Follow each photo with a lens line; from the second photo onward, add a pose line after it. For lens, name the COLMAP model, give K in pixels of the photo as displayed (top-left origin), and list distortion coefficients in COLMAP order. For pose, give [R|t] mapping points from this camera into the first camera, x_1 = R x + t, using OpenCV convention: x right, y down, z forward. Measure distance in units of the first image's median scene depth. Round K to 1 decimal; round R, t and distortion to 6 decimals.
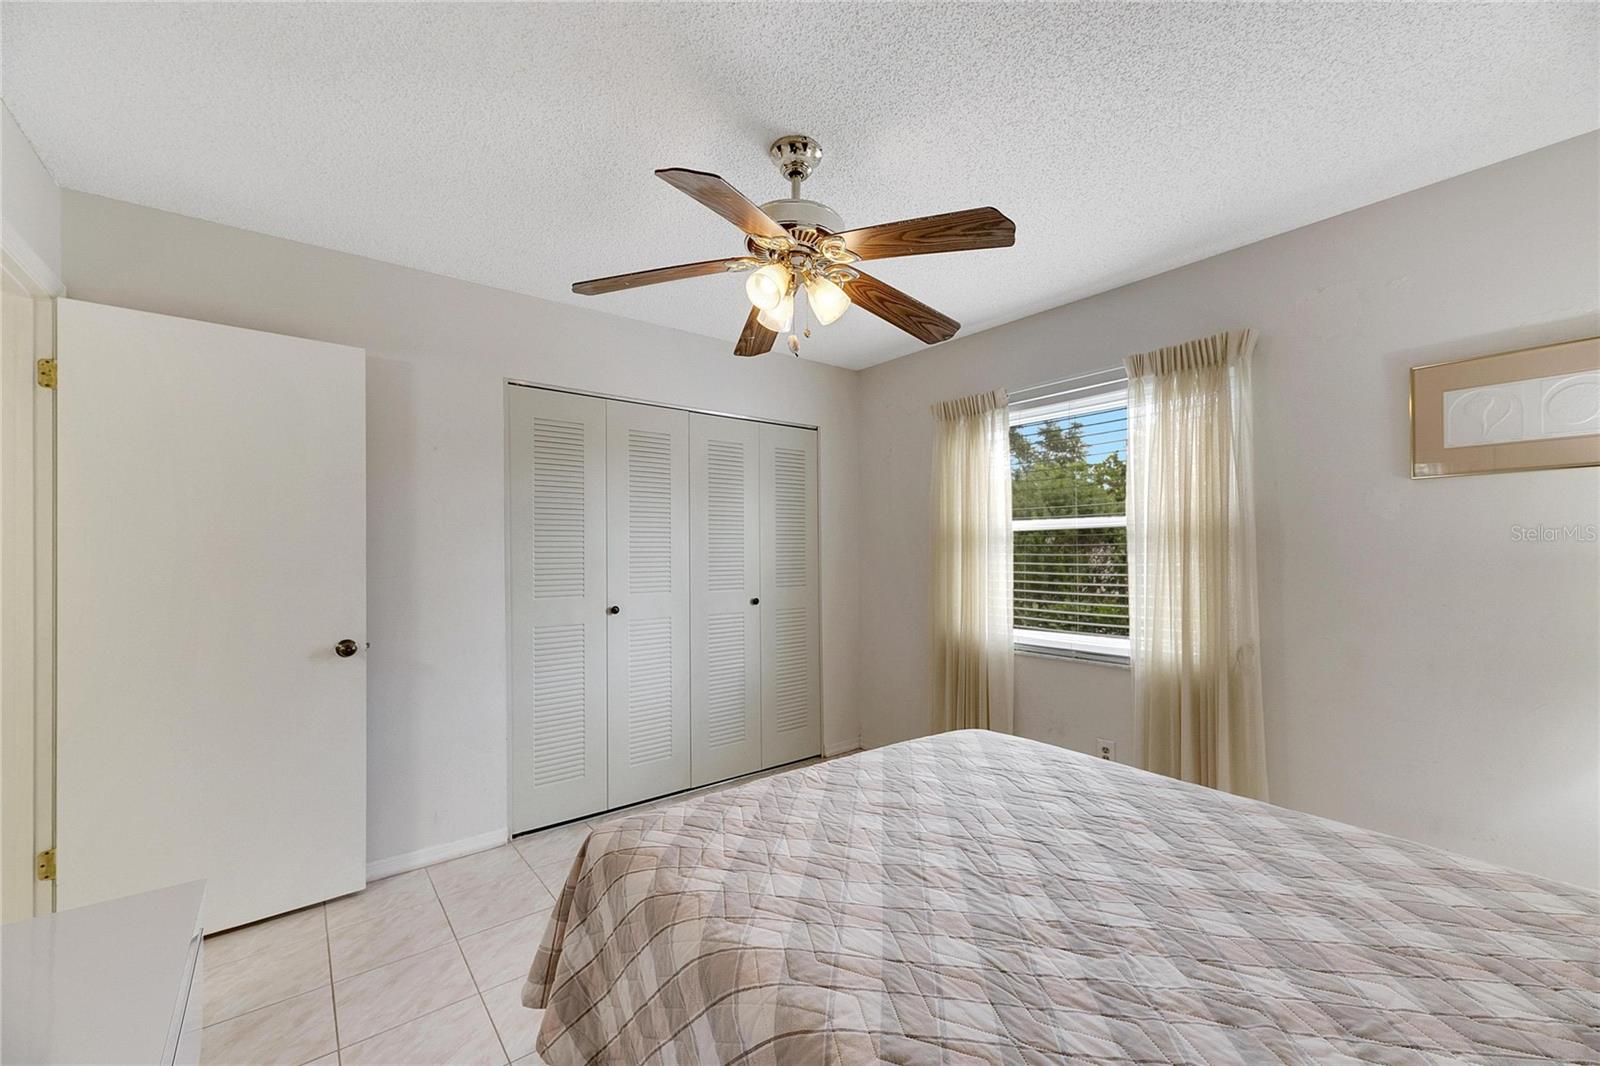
lens RADIAL K [[627.6, 0, 797.2], [0, 627.6, 549.6], [0, 0, 1]] dist [0.000855, 0.000020]
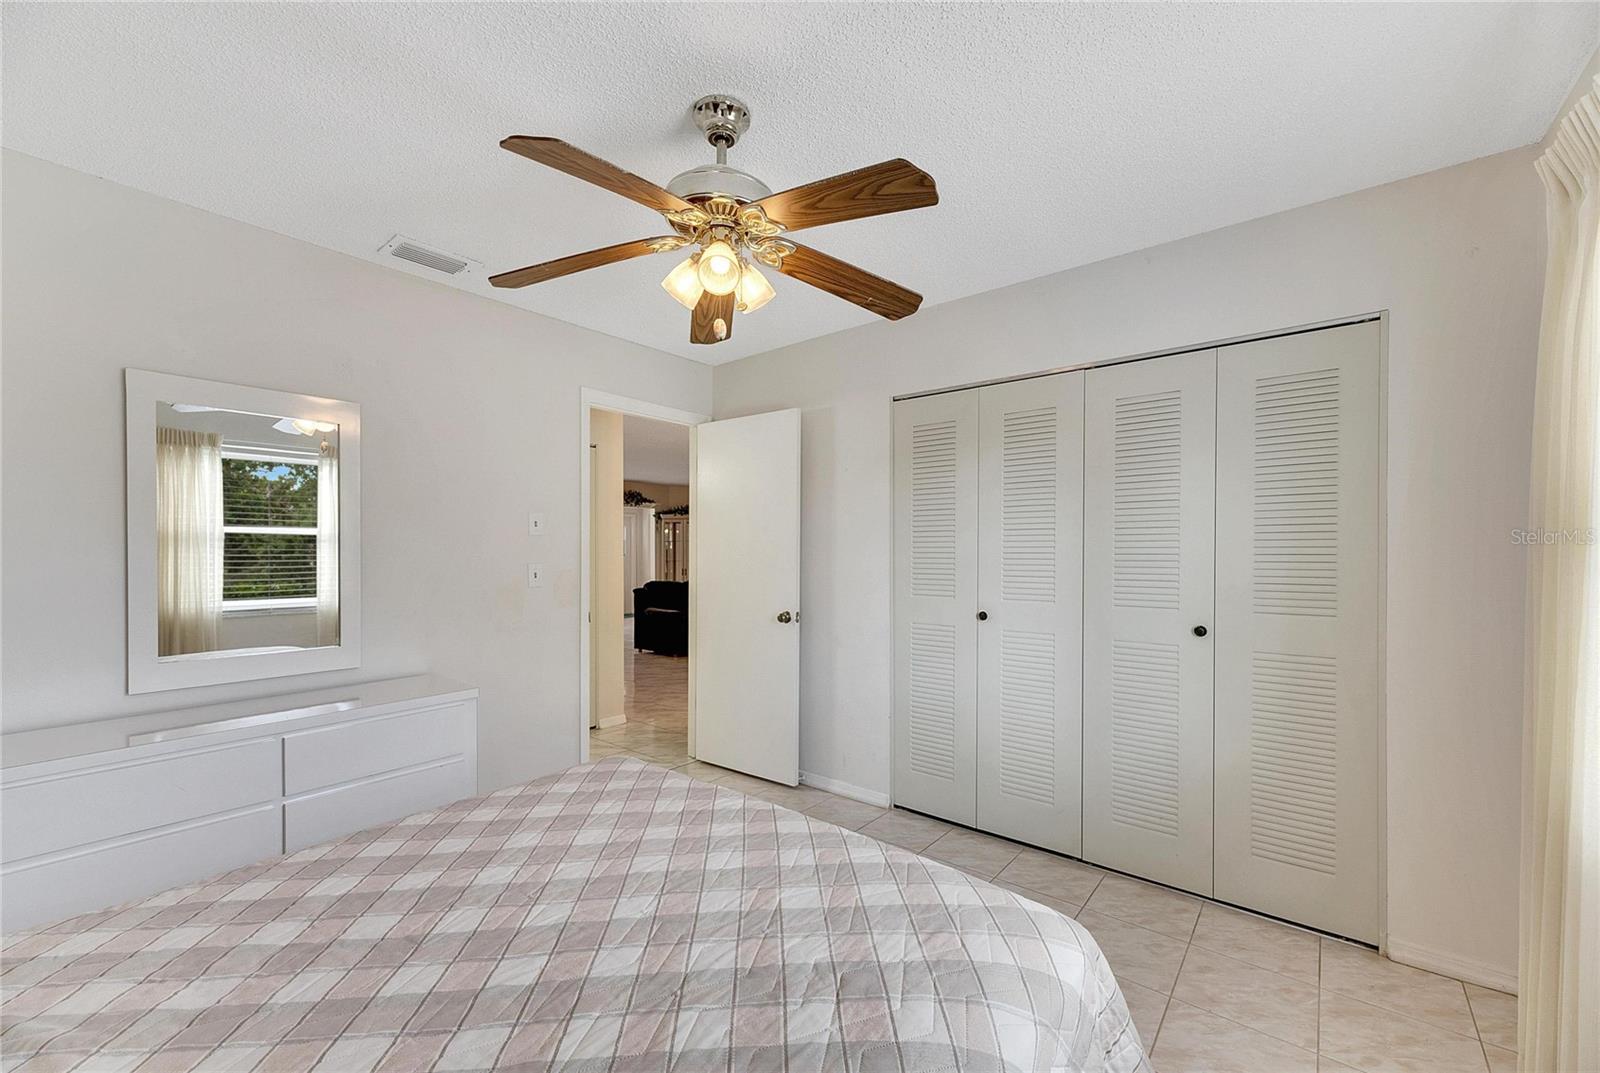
lens RADIAL K [[640.5, 0, 803.4], [0, 640.5, 554.0], [0, 0, 1]] dist [0.005118, 0.000081]
pose [[0.217023, 0.010904, -0.976106, 0.696245], [0.003114, 0.999925, 0.011862, -0.007685], [0.976161, -0.005614, 0.216973, 0.661788]]
